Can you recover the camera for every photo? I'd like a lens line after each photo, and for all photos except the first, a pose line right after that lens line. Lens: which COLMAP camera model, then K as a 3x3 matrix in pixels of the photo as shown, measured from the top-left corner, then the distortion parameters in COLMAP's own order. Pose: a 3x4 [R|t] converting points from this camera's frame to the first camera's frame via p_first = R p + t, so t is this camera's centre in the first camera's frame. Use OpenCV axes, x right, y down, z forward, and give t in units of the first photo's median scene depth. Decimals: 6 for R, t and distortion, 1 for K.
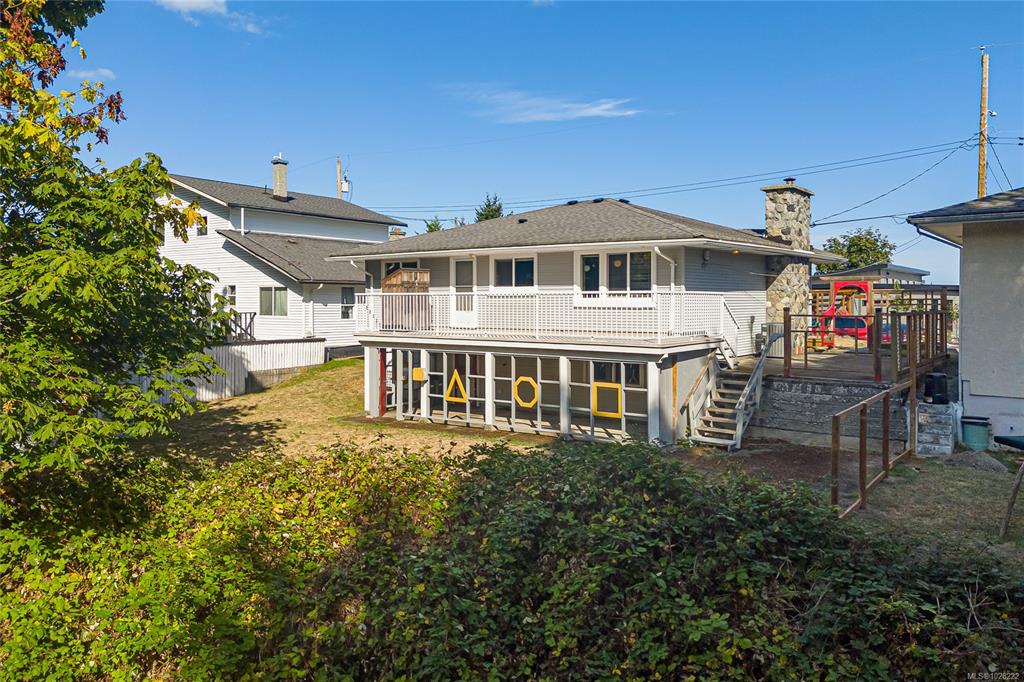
lens RADIAL K [[745.2, 0, 515.5], [0, 745.2, 303.9], [0, 0, 1]] dist [0.070887, -0.094902]
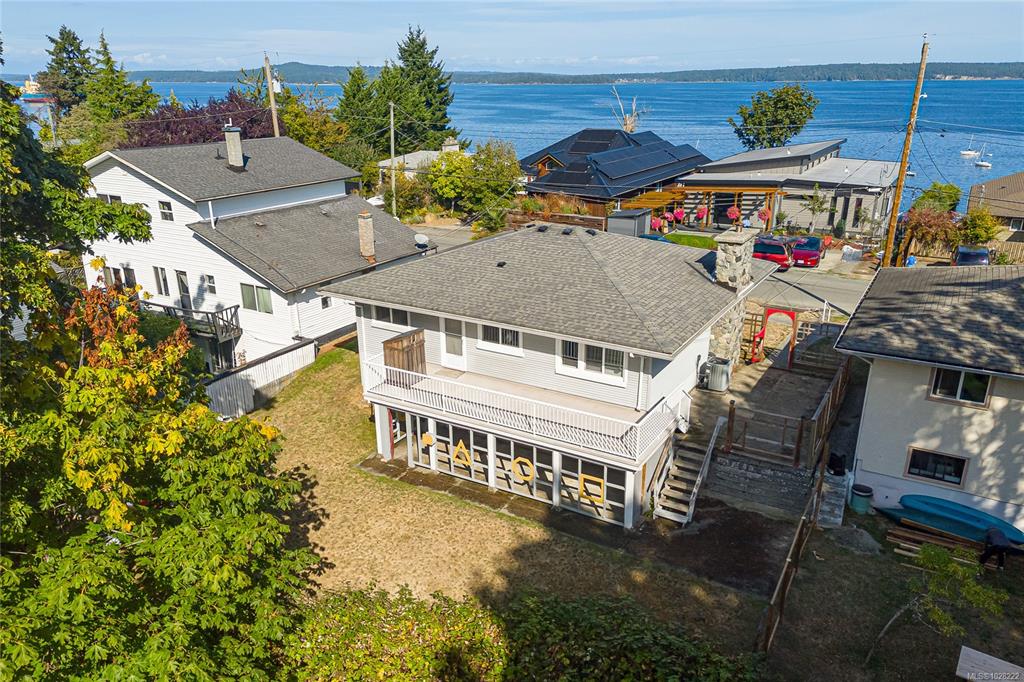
lens RADIAL K [[744.0, 0, 512.0], [0, 744.0, 341.0], [0, 0, 1]] dist [0.064222, -0.102402]
pose [[0.994068, -0.043206, 0.099807, -0.100181], [0.007419, 0.942505, 0.334109, -0.417032], [-0.108504, -0.331387, 0.937235, -0.073388]]
